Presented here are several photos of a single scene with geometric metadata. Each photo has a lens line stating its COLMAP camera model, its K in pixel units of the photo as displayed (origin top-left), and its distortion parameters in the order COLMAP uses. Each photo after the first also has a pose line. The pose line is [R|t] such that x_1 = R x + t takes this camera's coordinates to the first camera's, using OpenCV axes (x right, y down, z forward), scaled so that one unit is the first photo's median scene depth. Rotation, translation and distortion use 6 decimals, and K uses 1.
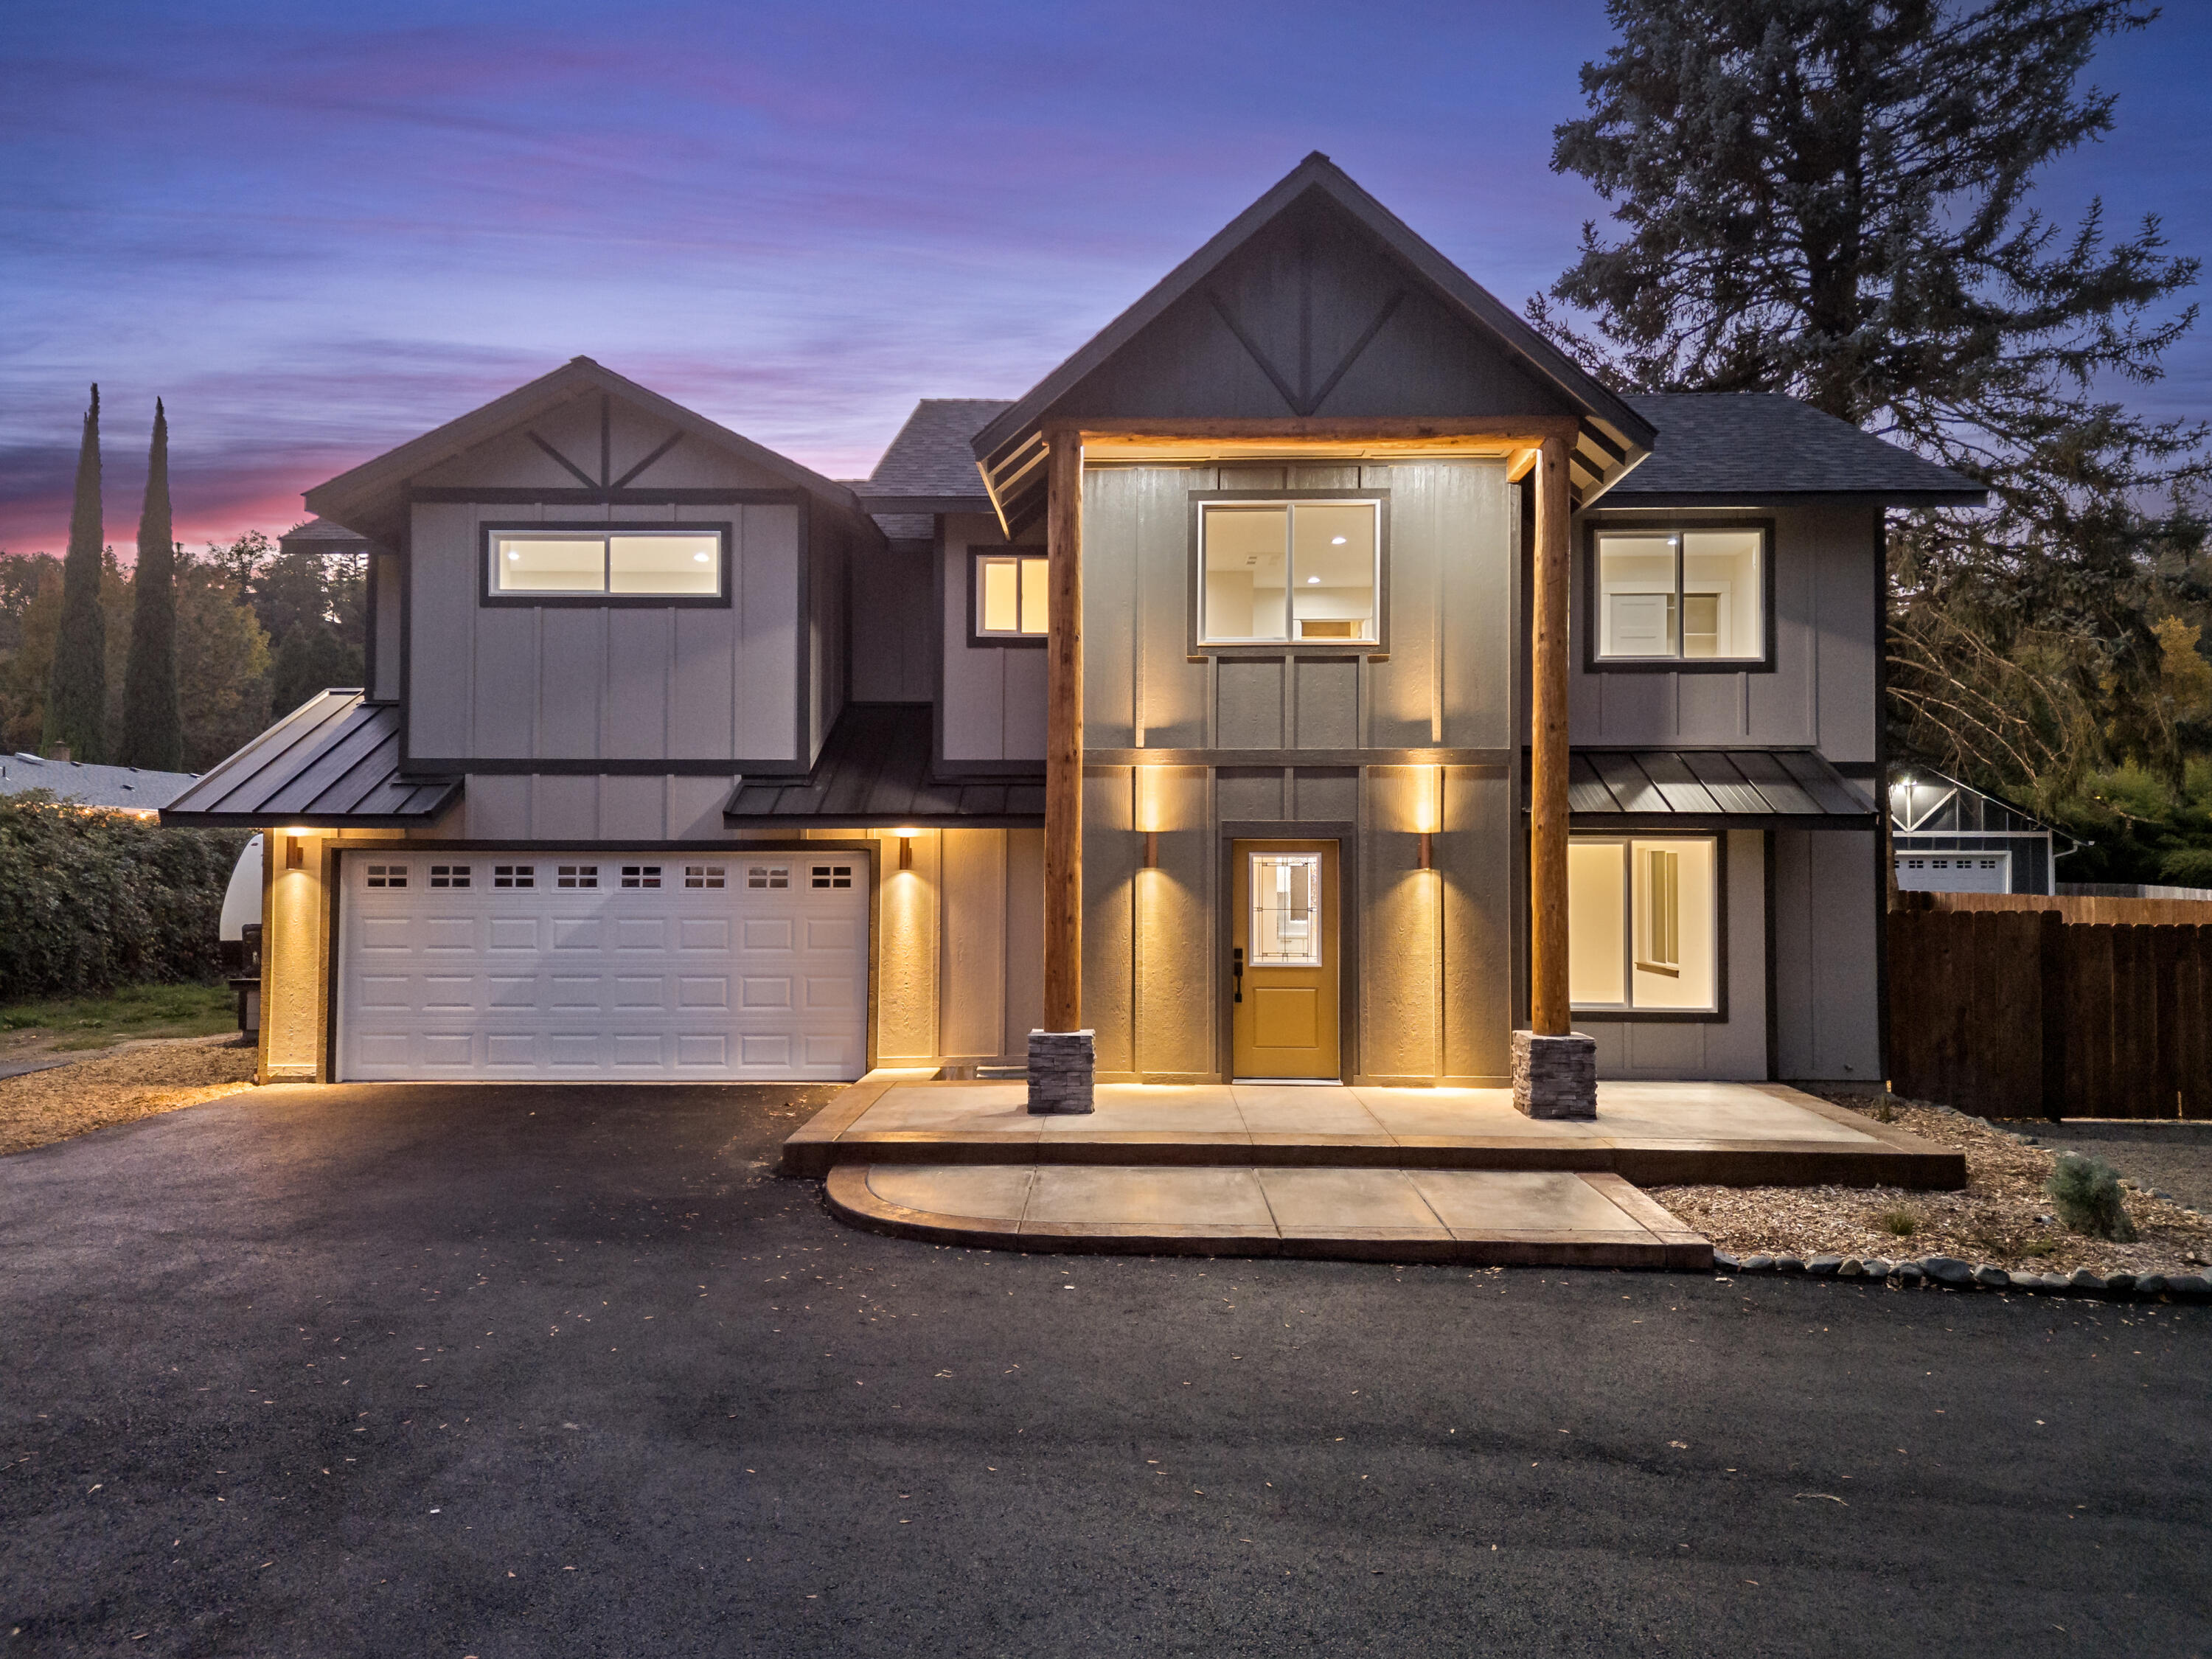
lens RADIAL K [[1563.5, 0, 1107.8], [0, 1563.5, 823.1], [0, 0, 1]] dist [0.069954, -0.060288]
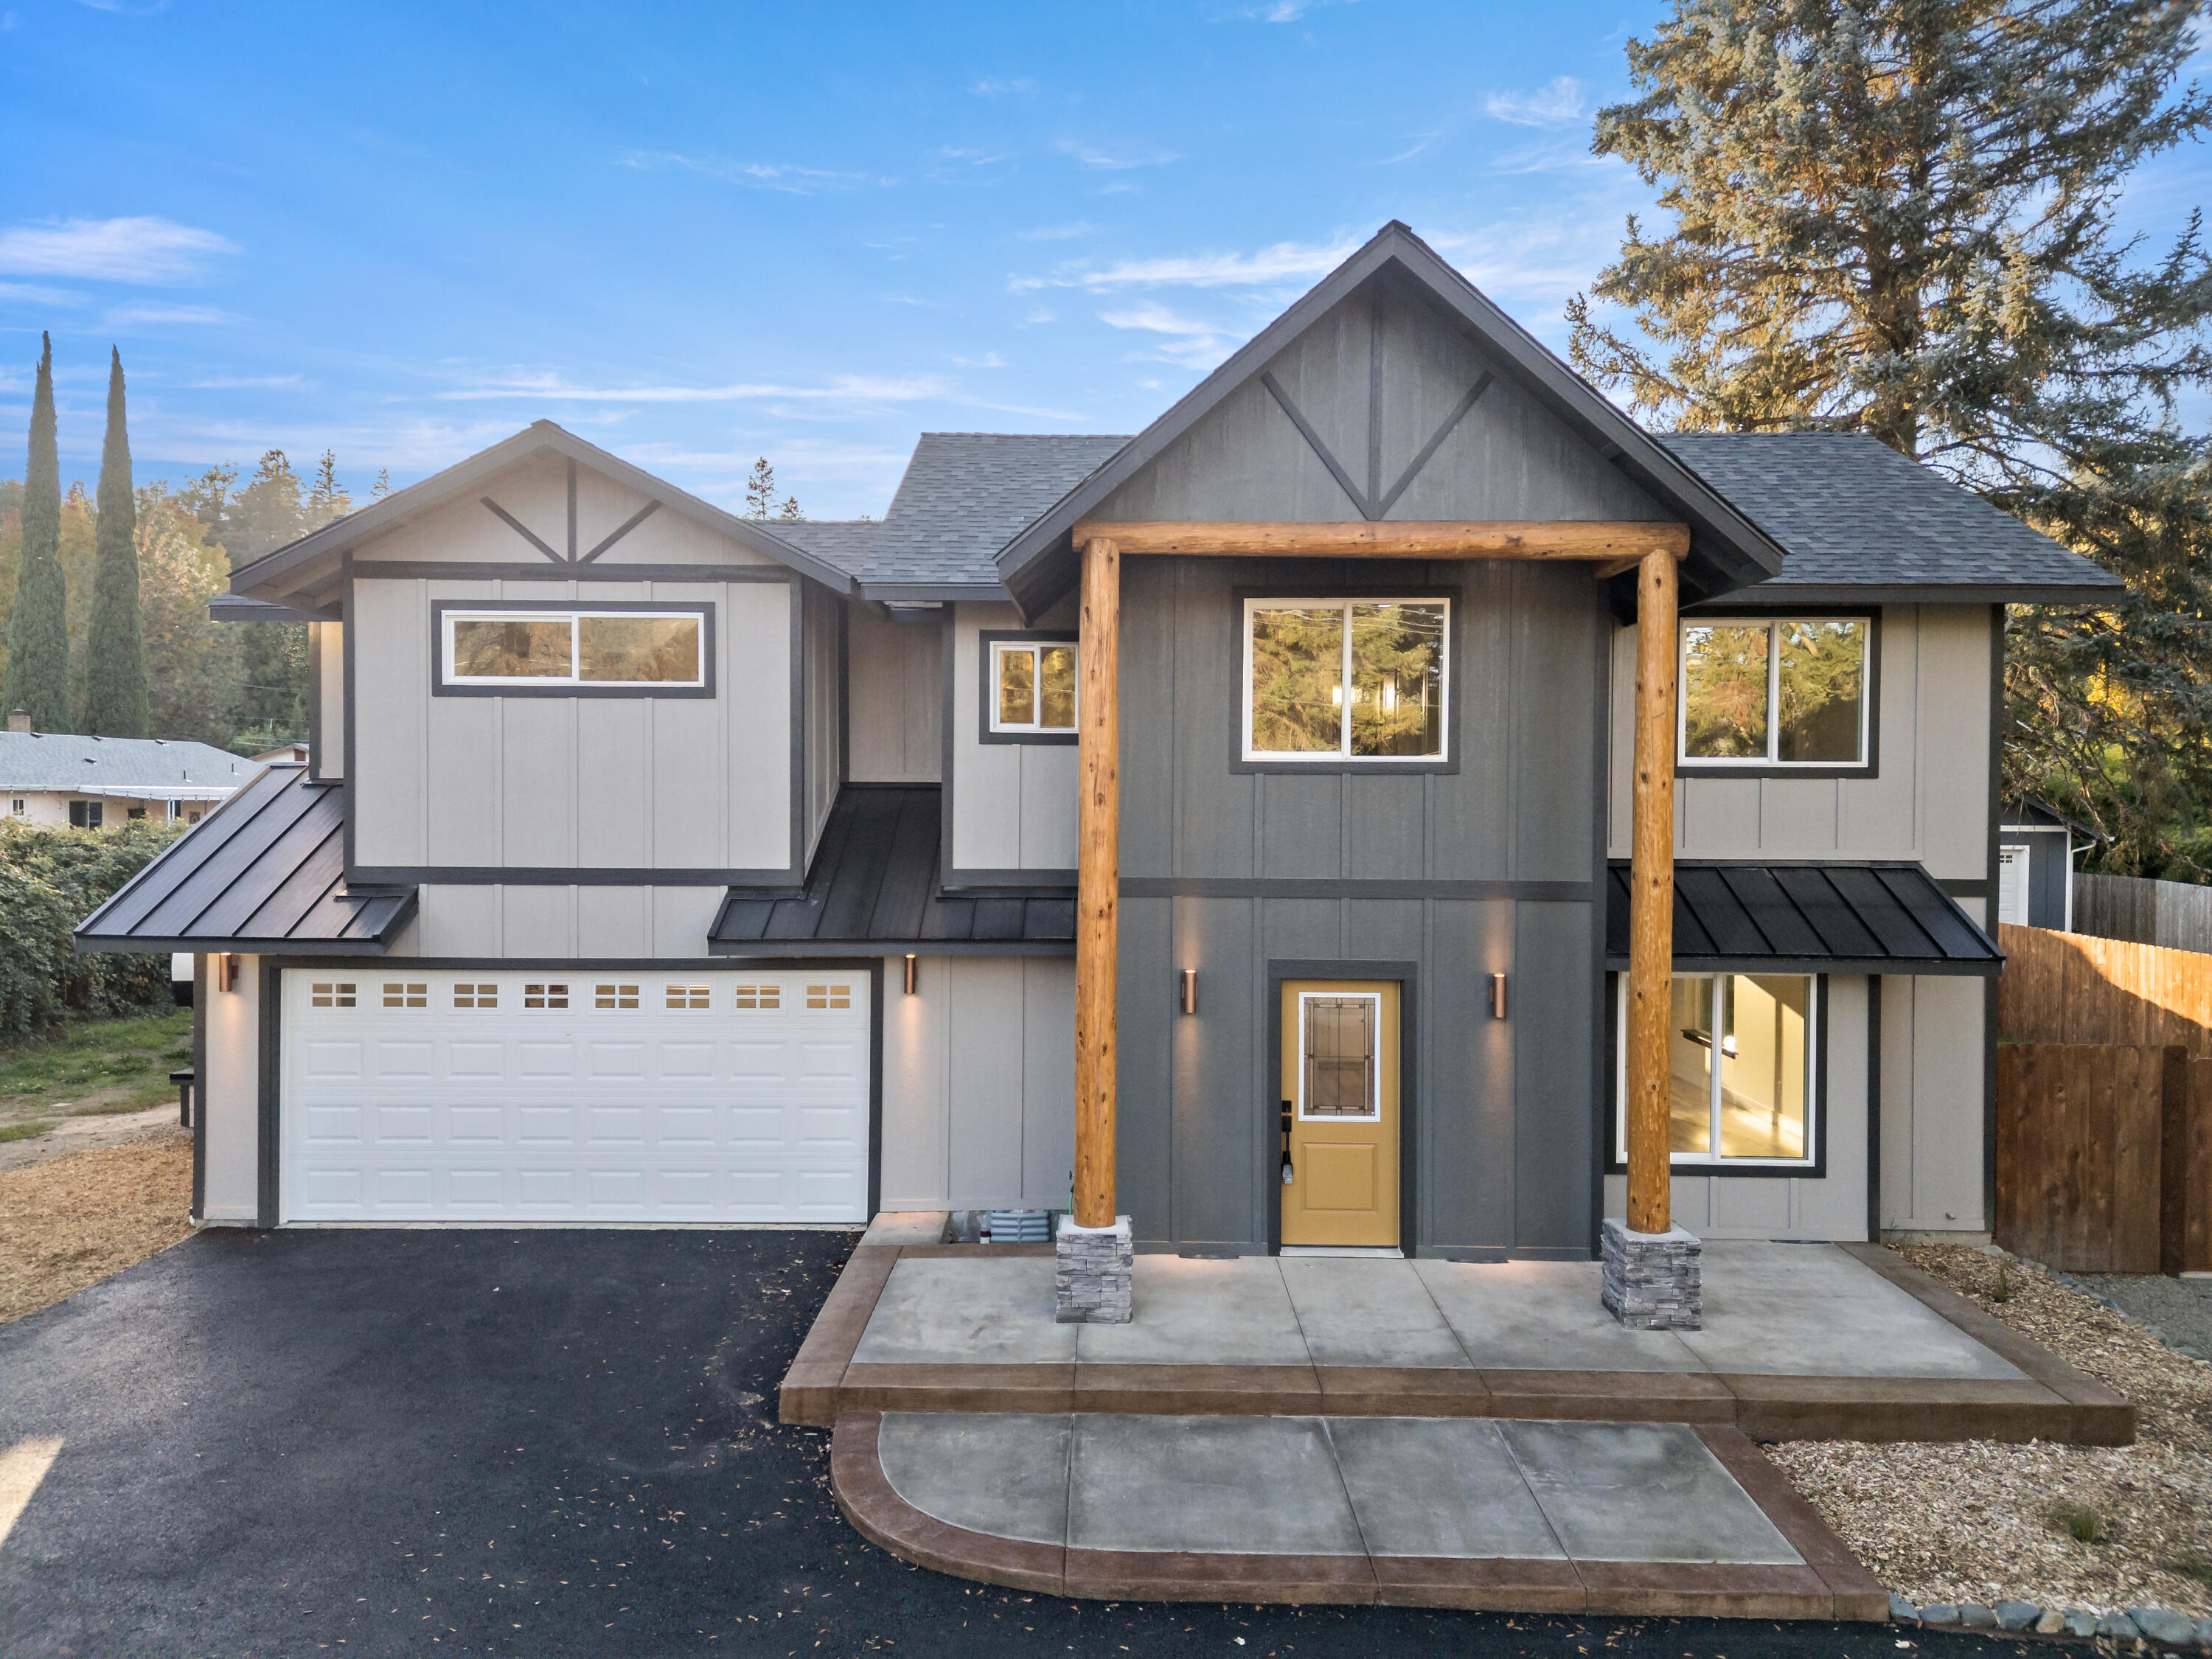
lens RADIAL K [[1553.2, 0, 1103.7], [0, 1553.2, 818.9], [0, 0, 1]] dist [0.065749, -0.061294]
pose [[0.999945, 0.002864, 0.010126, -0.027473], [-0.003310, 0.999014, 0.044281, -0.109252], [-0.009990, -0.044313, 0.998968, 0.108851]]
